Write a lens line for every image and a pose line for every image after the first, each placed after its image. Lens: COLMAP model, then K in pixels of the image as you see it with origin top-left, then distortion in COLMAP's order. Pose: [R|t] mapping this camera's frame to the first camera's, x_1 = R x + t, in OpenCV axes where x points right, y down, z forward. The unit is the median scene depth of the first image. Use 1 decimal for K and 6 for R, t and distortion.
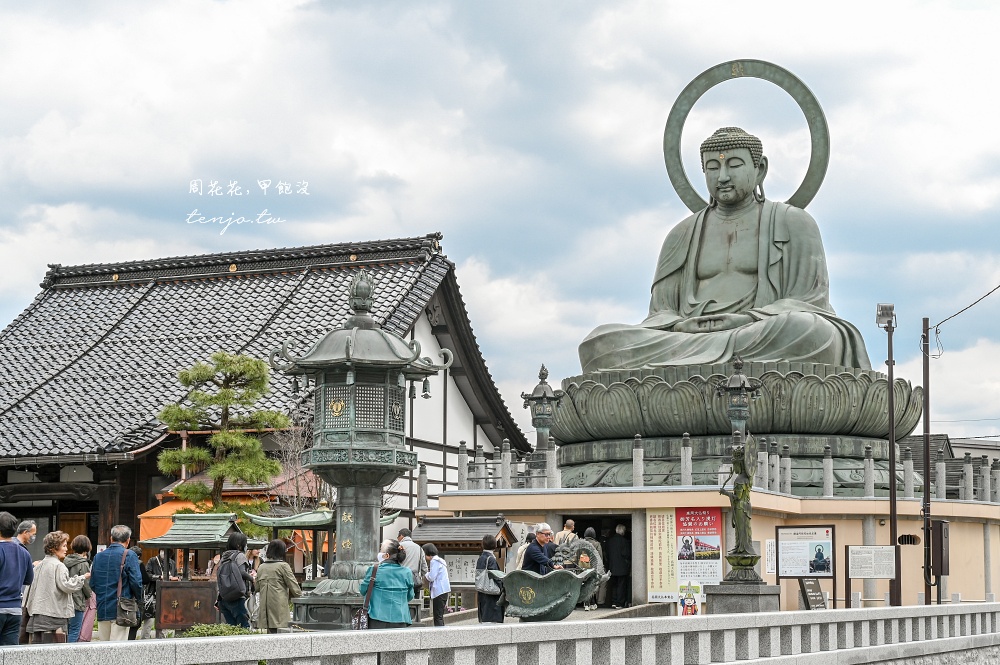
lens RADIAL K [[1530.1, 0, 500.3], [0, 1530.1, 374.9], [0, 0, 1]] dist [-0.031004, -0.013078]
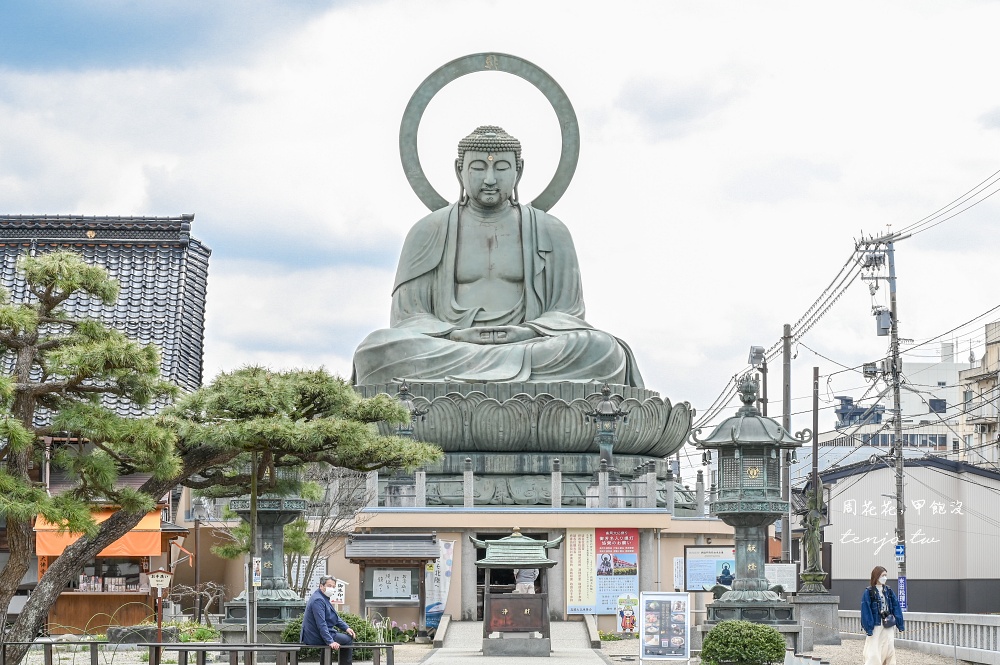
lens RADIAL K [[2373.3, 0, 500.0], [0, 2373.3, 332.5], [0, 0, 1]] dist [0.003168, 0.425130]
pose [[0.895314, 0.045199, 0.443137, -0.535528], [-0.054075, 0.998509, 0.007408, -0.046706], [-0.442142, -0.030595, 0.896423, -0.369144]]
